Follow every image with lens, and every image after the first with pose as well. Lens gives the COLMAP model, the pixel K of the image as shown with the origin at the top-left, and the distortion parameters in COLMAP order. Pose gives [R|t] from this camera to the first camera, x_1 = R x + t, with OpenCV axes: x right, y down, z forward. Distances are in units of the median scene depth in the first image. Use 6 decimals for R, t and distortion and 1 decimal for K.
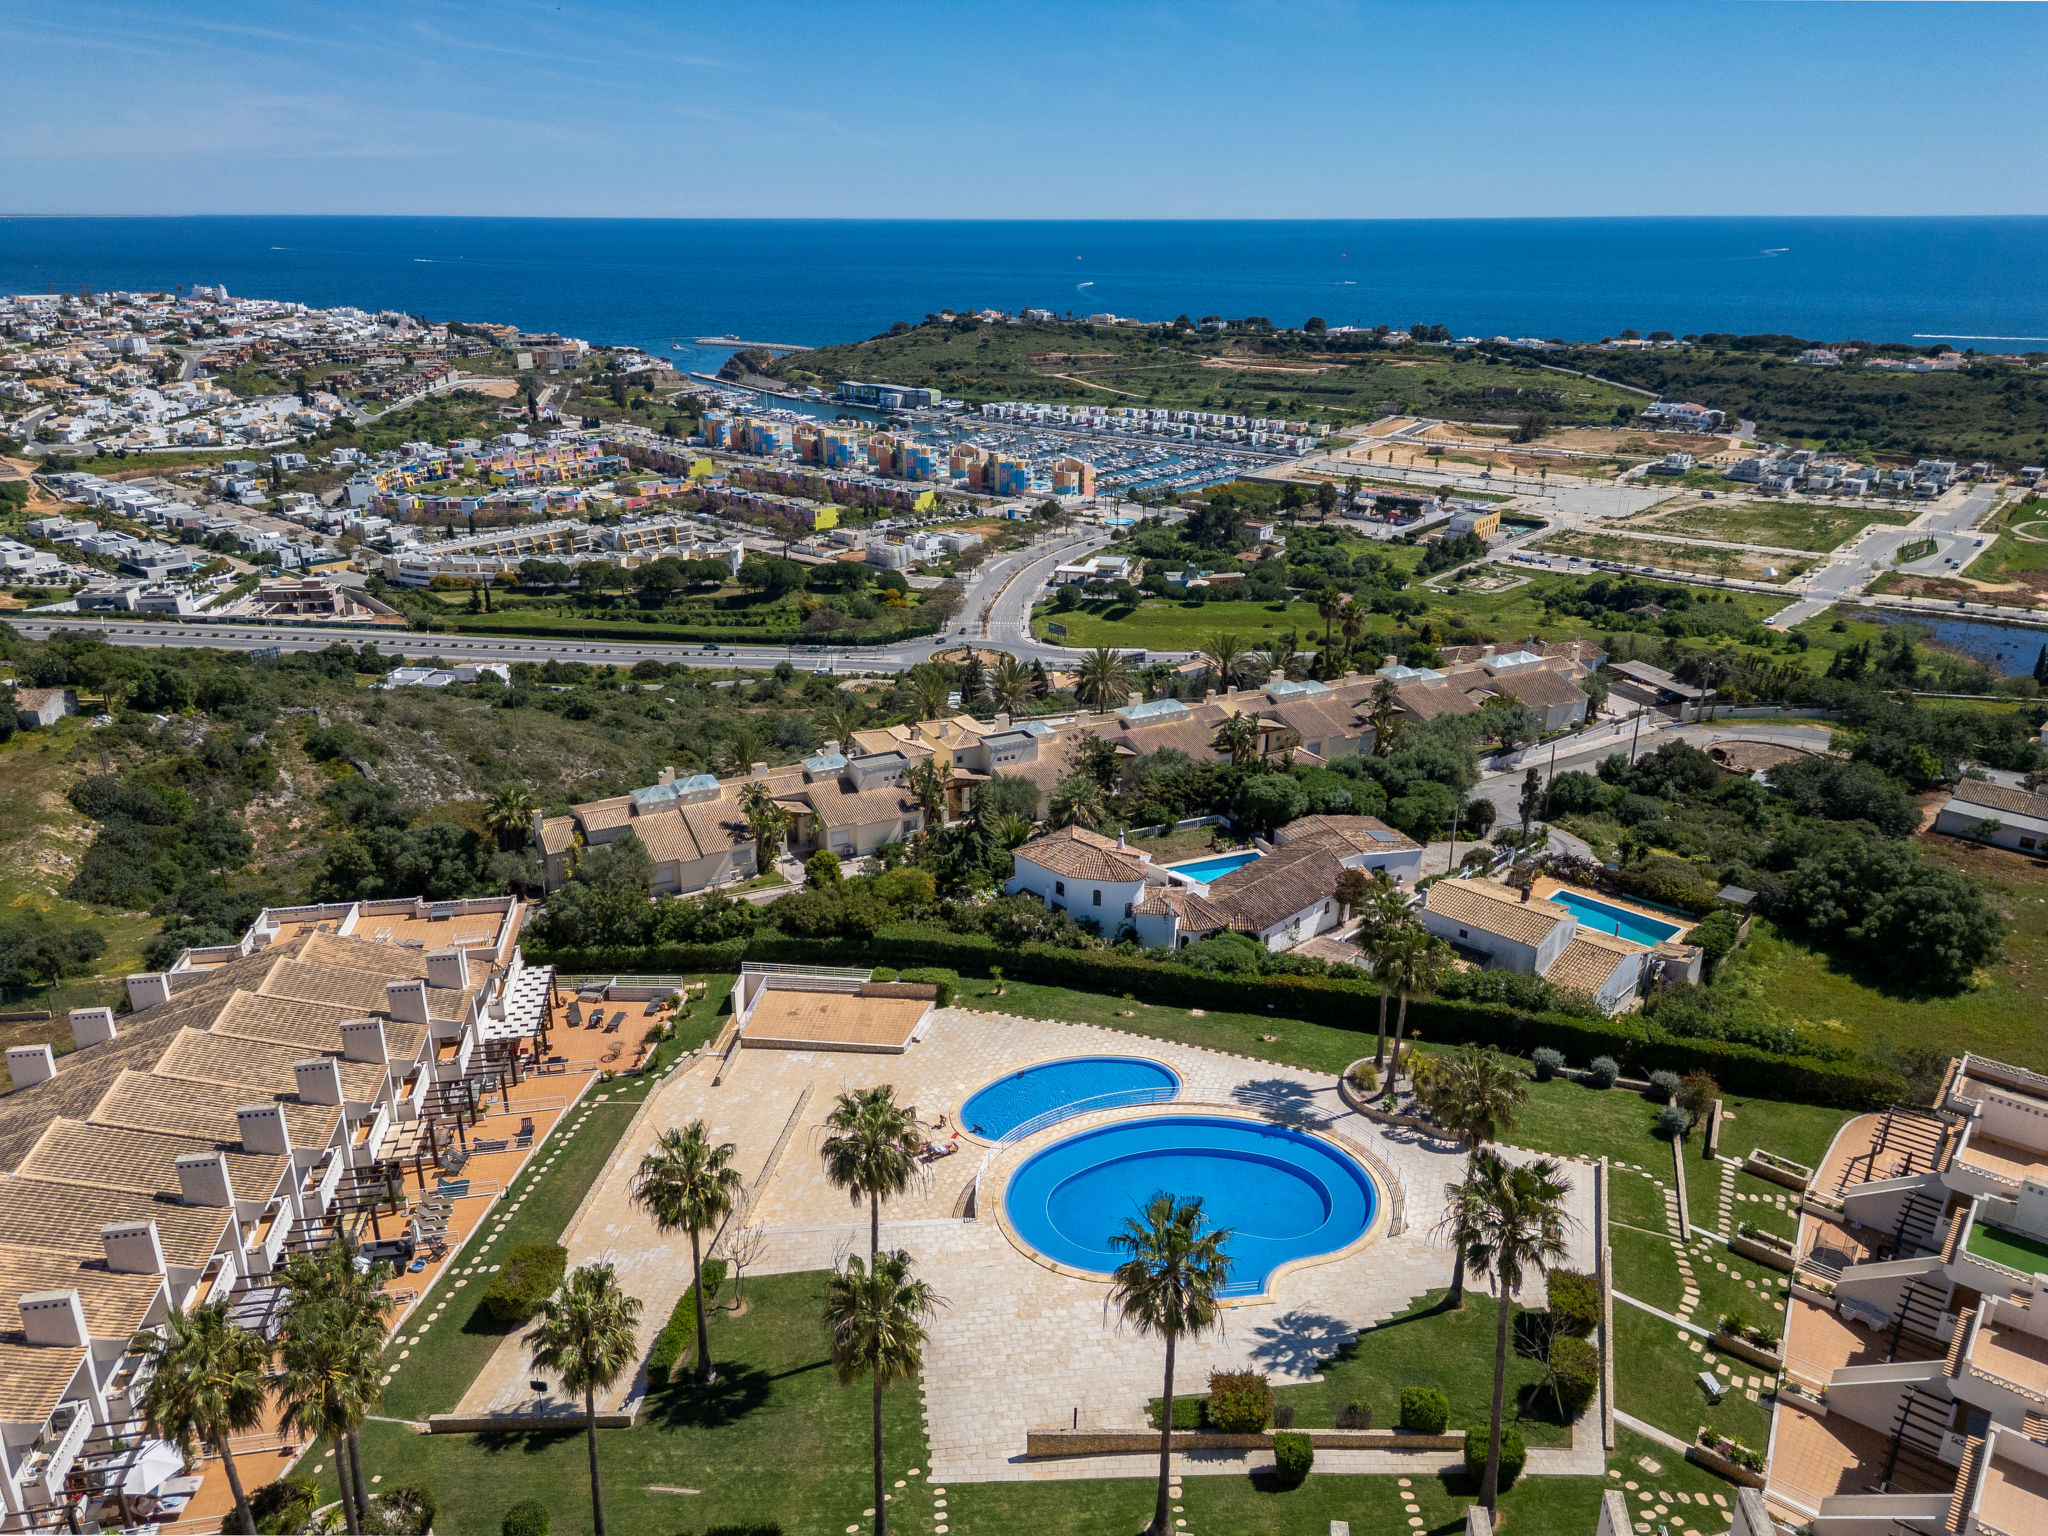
lens RADIAL K [[1449.8, 0, 1013.6], [0, 1449.8, 771.3], [0, 0, 1]] dist [0.072663, -0.069512]
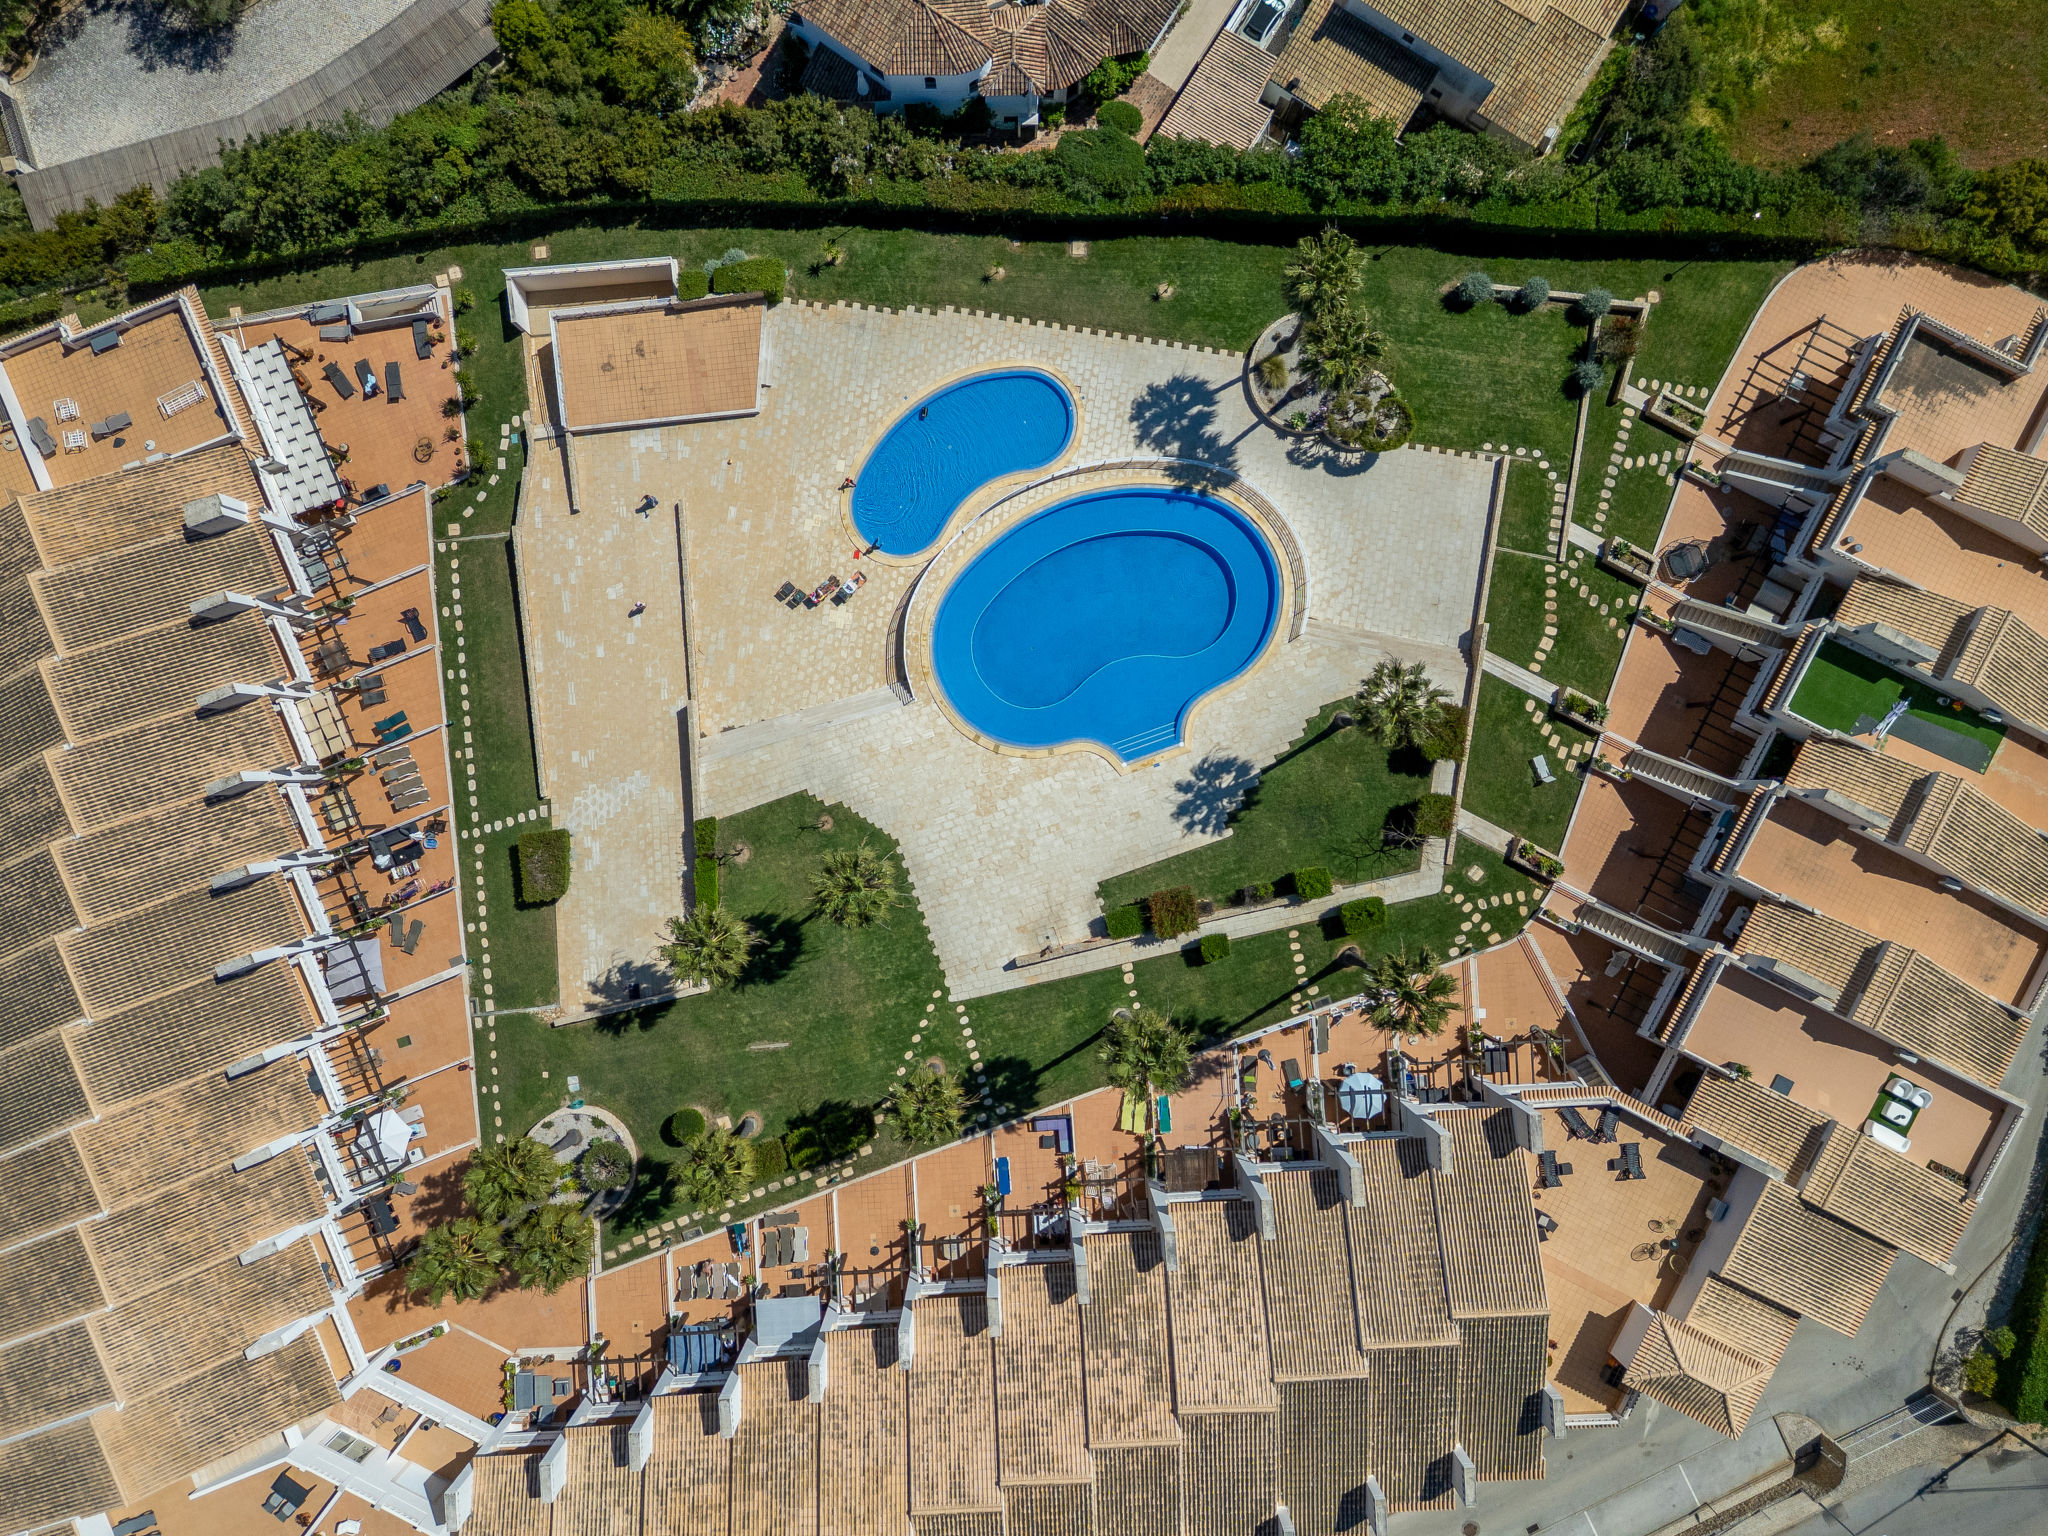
lens RADIAL K [[1420.4, 0, 1013.9], [0, 1420.4, 776.1], [0, 0, 1]] dist [0.168937, -0.290296]
pose [[0.977592, -0.210454, -0.004845, 0.005174], [0.080233, 0.351221, 0.932849, -0.084656], [-0.194620, -0.912334, 0.360236, 0.072859]]
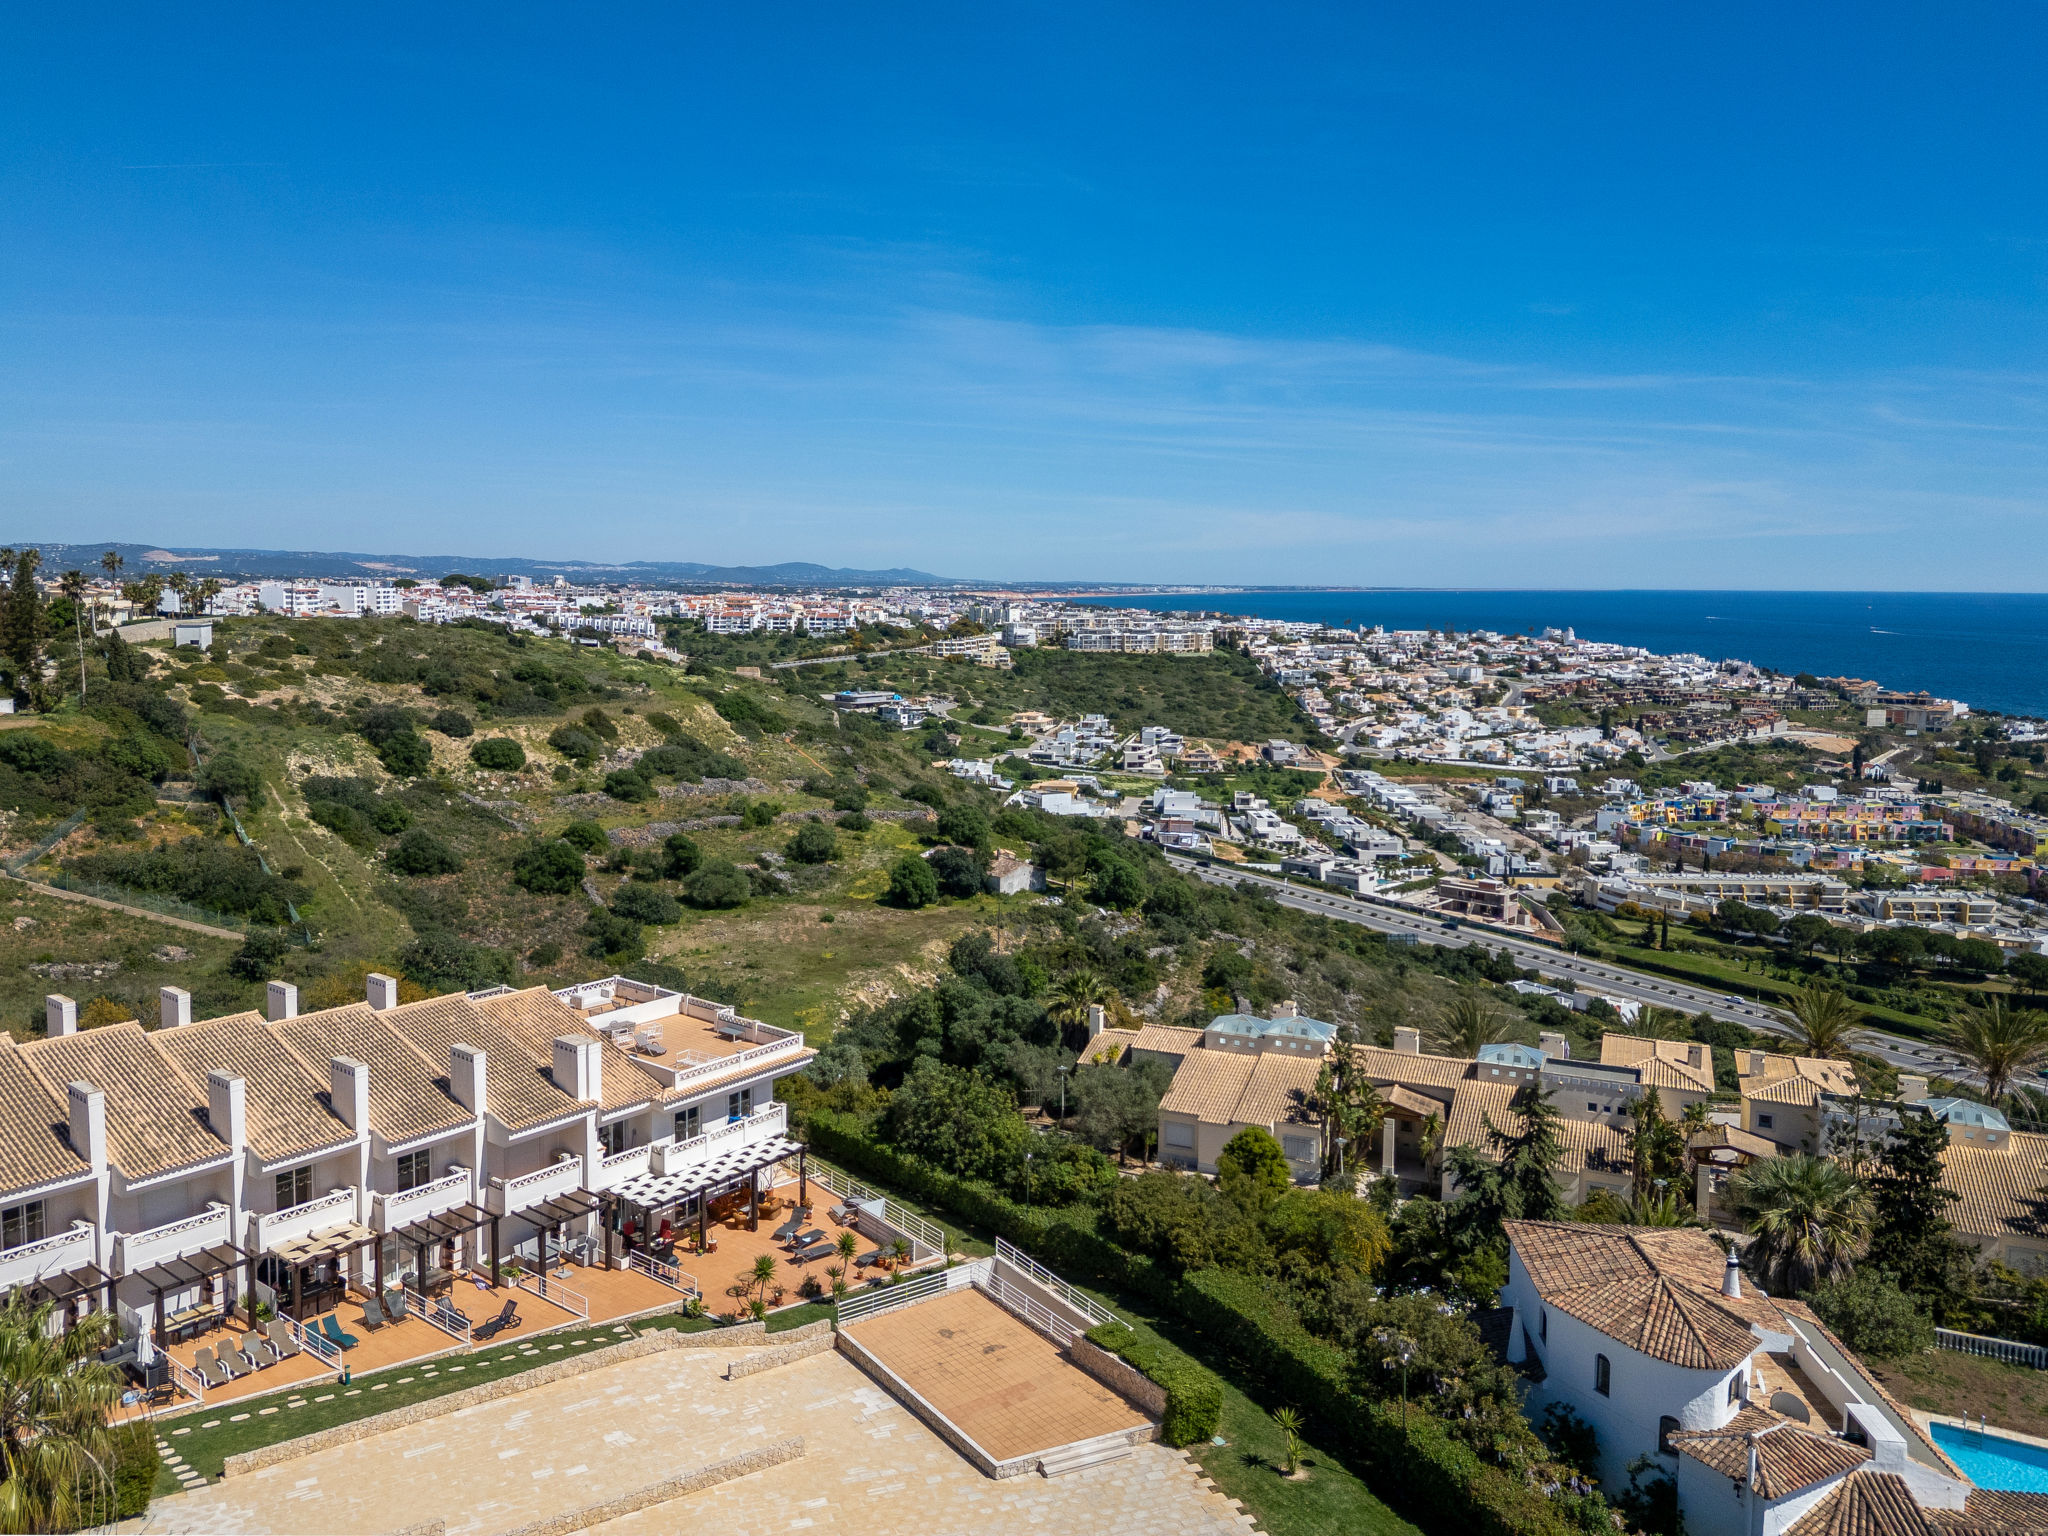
lens RADIAL K [[1533.5, 0, 1012.7], [0, 1533.5, 723.4], [0, 0, 1]] dist [0.082423, -0.082939]
pose [[0.657441, 0.079274, -0.749324, 0.049697], [-0.280522, 0.948716, -0.145755, 0.003689], [0.699341, 0.306028, 0.645963, 0.092159]]
